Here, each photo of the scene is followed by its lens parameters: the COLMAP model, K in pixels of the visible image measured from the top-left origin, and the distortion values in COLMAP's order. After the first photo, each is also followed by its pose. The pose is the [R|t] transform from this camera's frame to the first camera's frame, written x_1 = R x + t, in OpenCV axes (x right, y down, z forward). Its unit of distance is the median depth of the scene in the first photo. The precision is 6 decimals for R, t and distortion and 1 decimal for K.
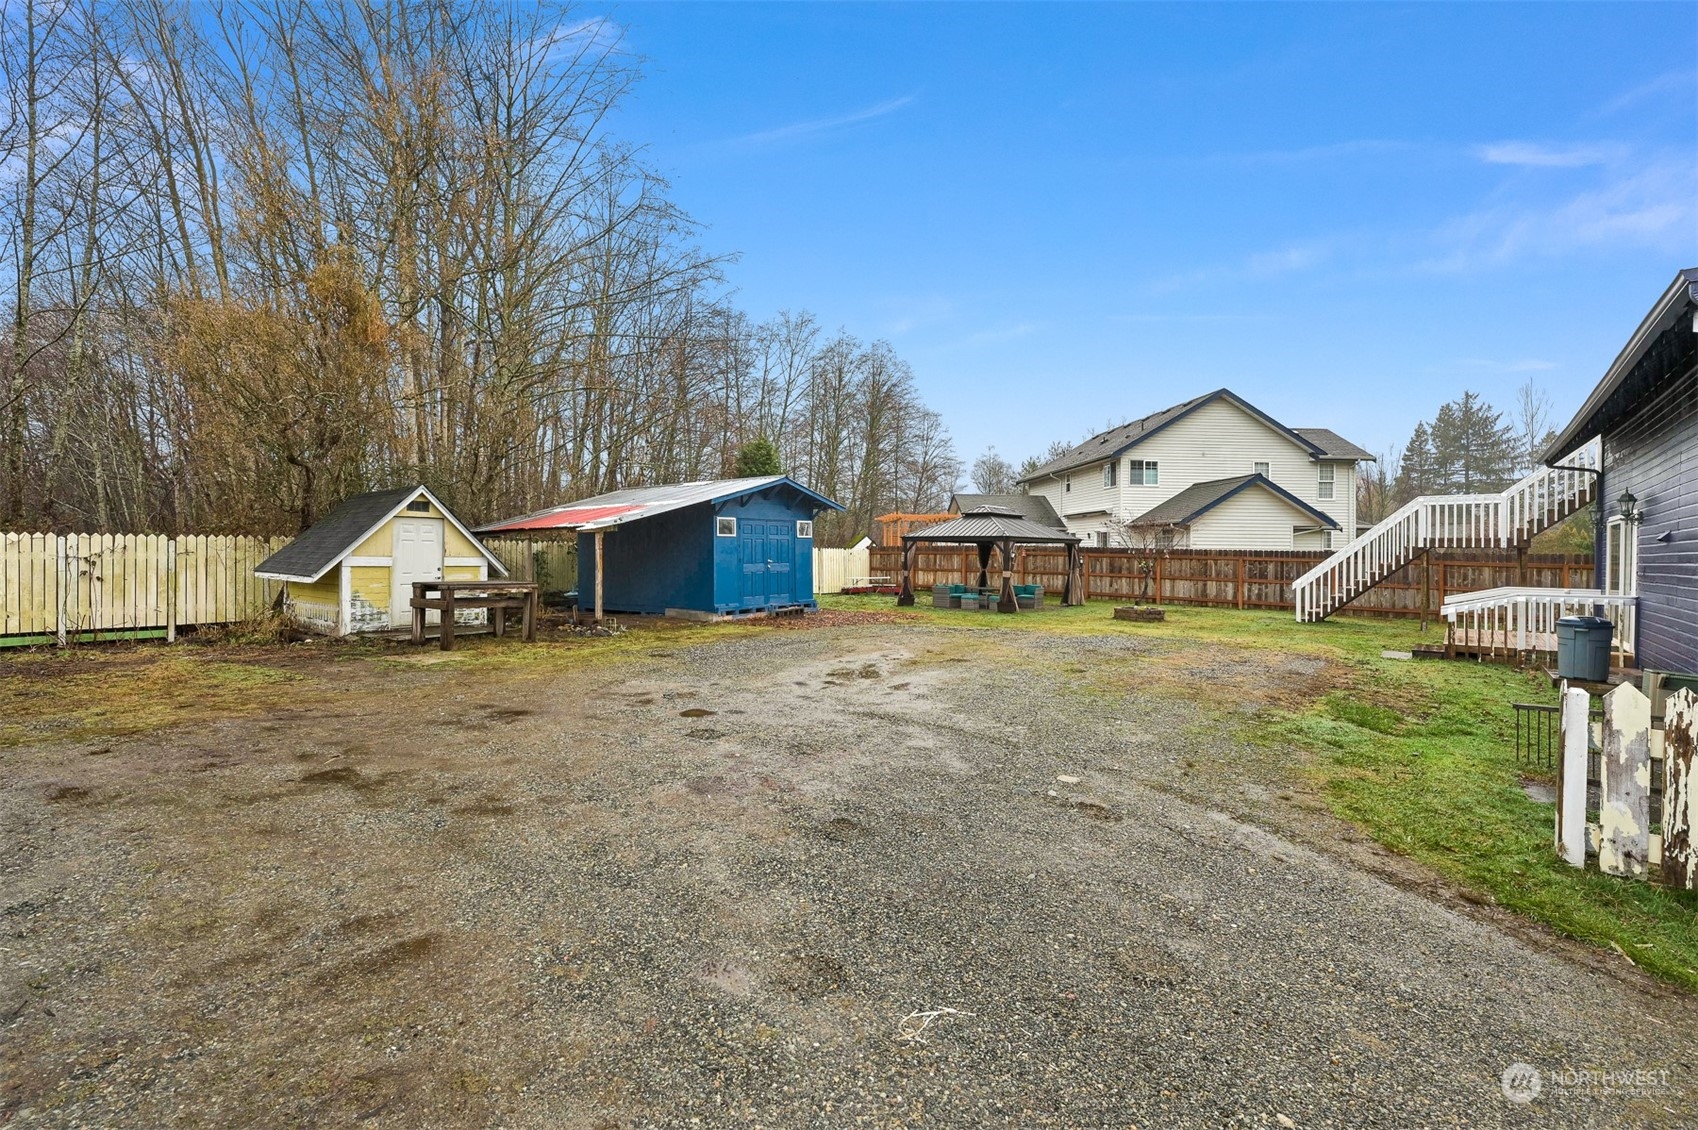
lens RADIAL K [[745.6, 0, 841.7], [0, 745.6, 563.7], [0, 0, 1]] dist [-0.004951, 0.000180]
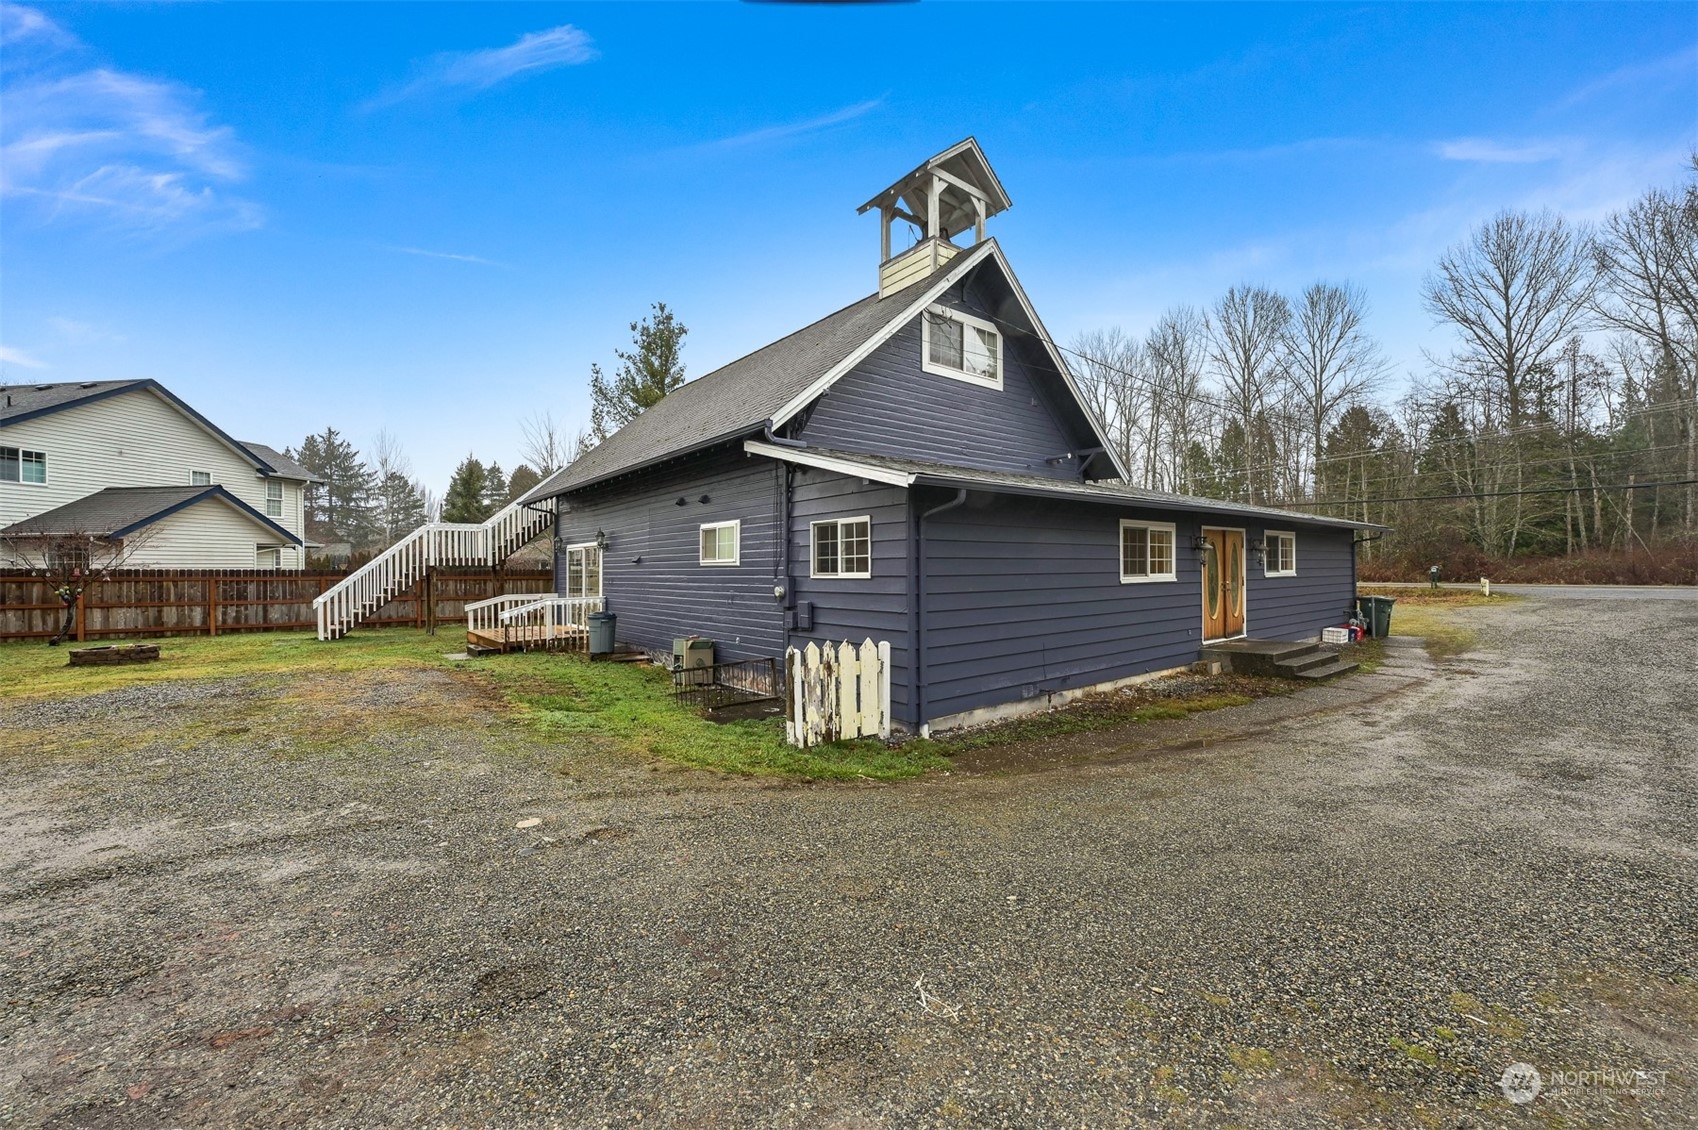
lens RADIAL K [[671.0, 0, 836.4], [0, 671.0, 570.2], [0, 0, 1]] dist [-0.001199, -0.000129]
pose [[0.205087, -0.016209, 0.978609, -0.363794], [0.026438, 0.999590, 0.011015, -0.023651], [-0.978387, 0.023614, 0.205432, 0.365491]]
